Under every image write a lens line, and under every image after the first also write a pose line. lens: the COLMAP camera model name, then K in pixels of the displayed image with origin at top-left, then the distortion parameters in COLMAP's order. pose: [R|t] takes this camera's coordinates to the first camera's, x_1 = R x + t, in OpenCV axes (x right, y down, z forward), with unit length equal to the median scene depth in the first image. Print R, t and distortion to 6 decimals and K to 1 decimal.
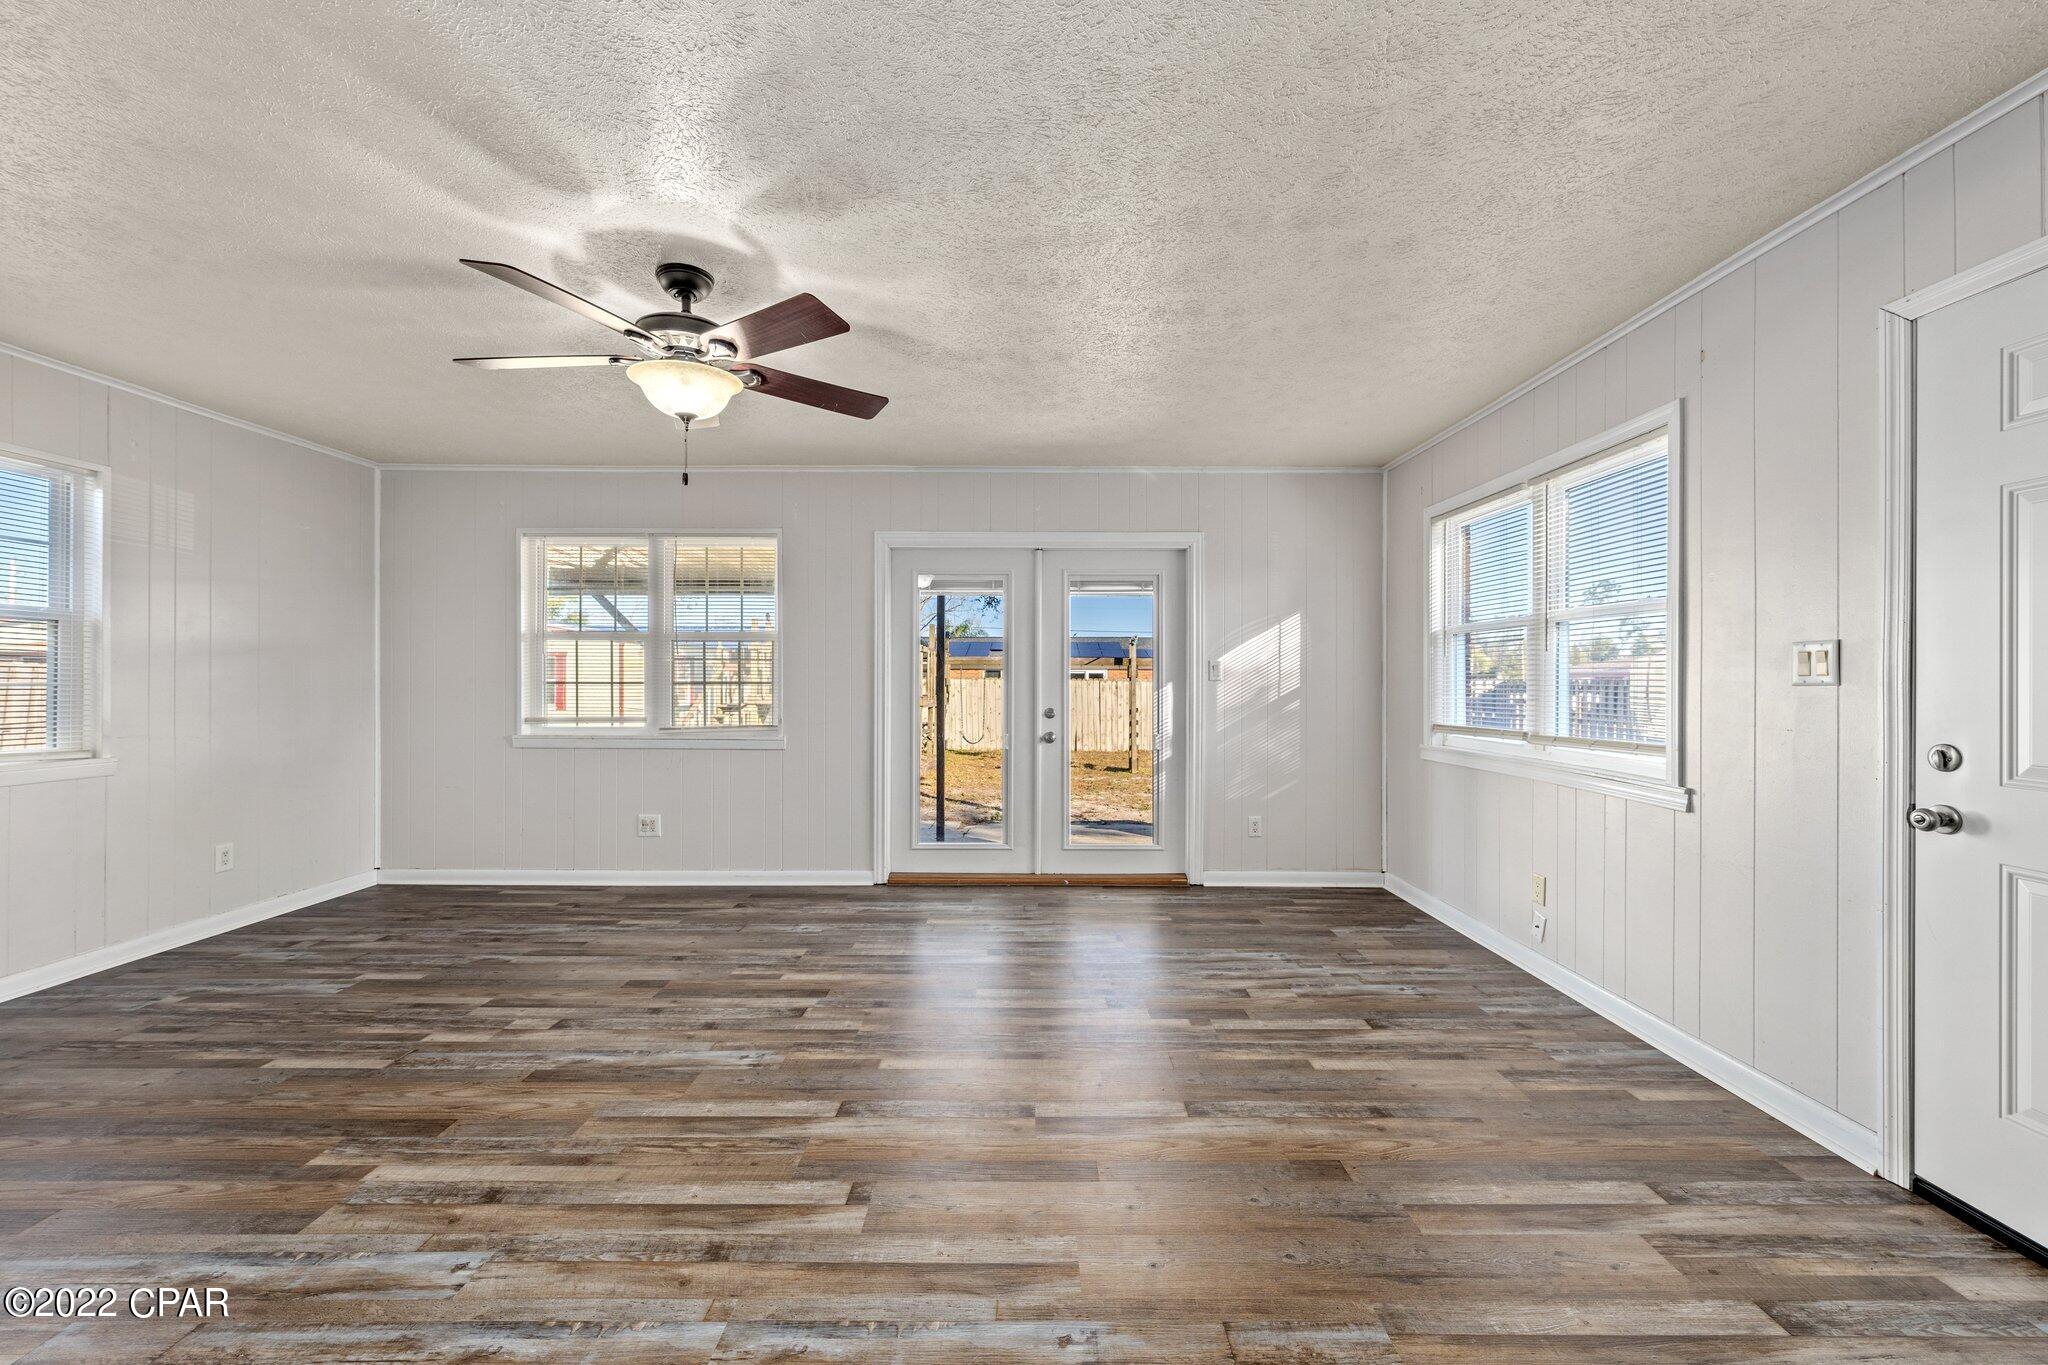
lens RADIAL K [[772.8, 0, 1031.2], [0, 772.8, 679.2], [0, 0, 1]] dist [-0.003654, 0.000672]
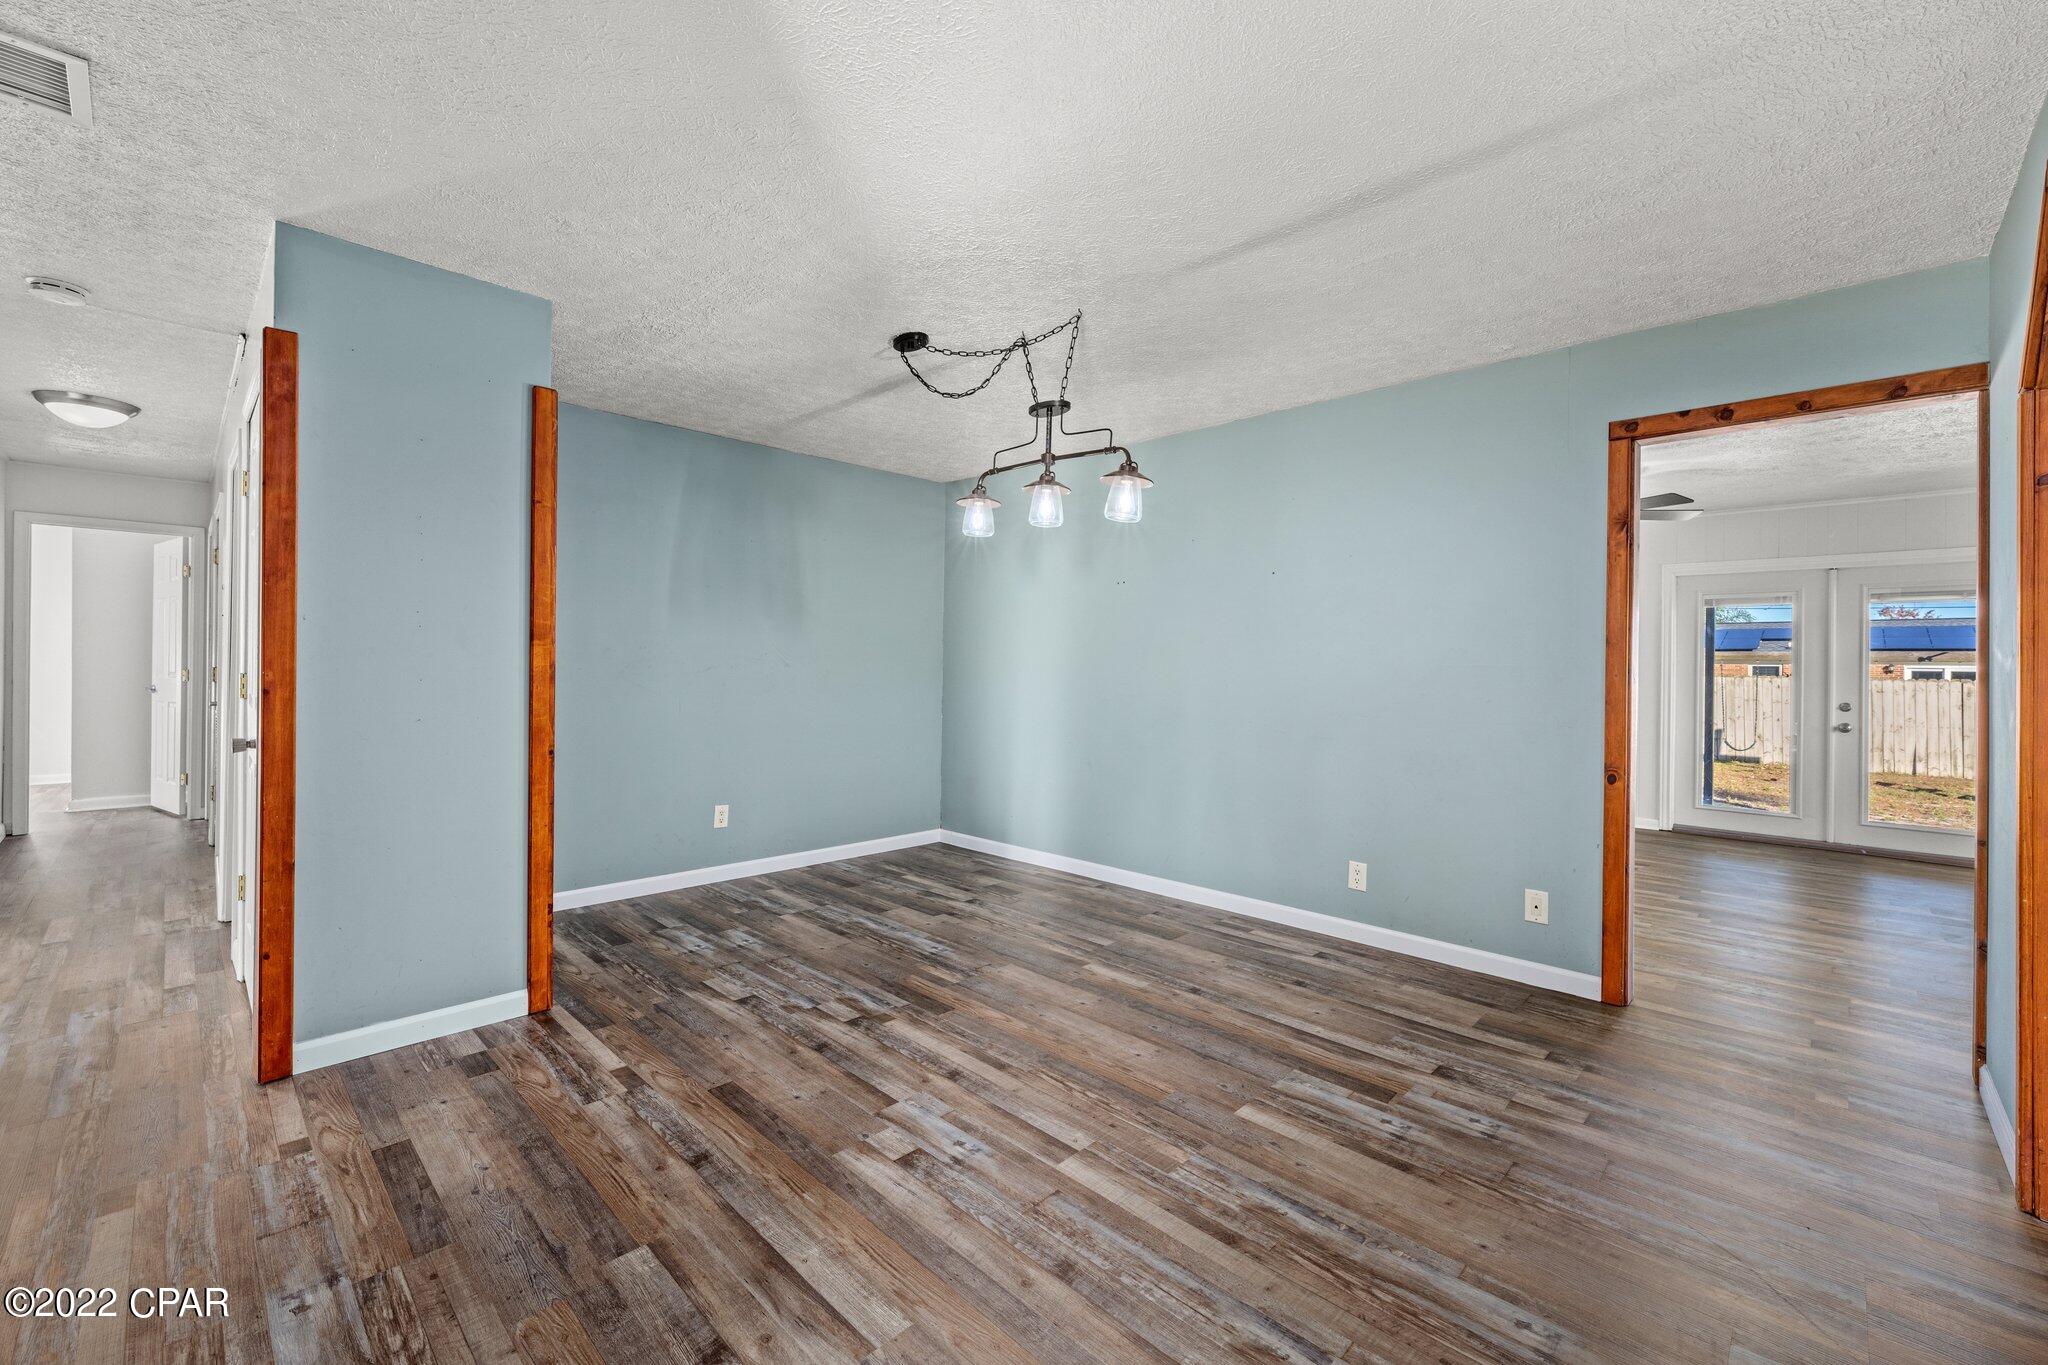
lens RADIAL K [[836.6, 0, 1025.7], [0, 836.6, 667.1], [0, 0, 1]] dist [-0.001315, -0.001682]
pose [[0.716416, 0.001929, -0.697671, 0.037369], [-0.008809, 0.999941, -0.006281, 0.007523], [0.697618, 0.010646, 0.716391, -1.734621]]
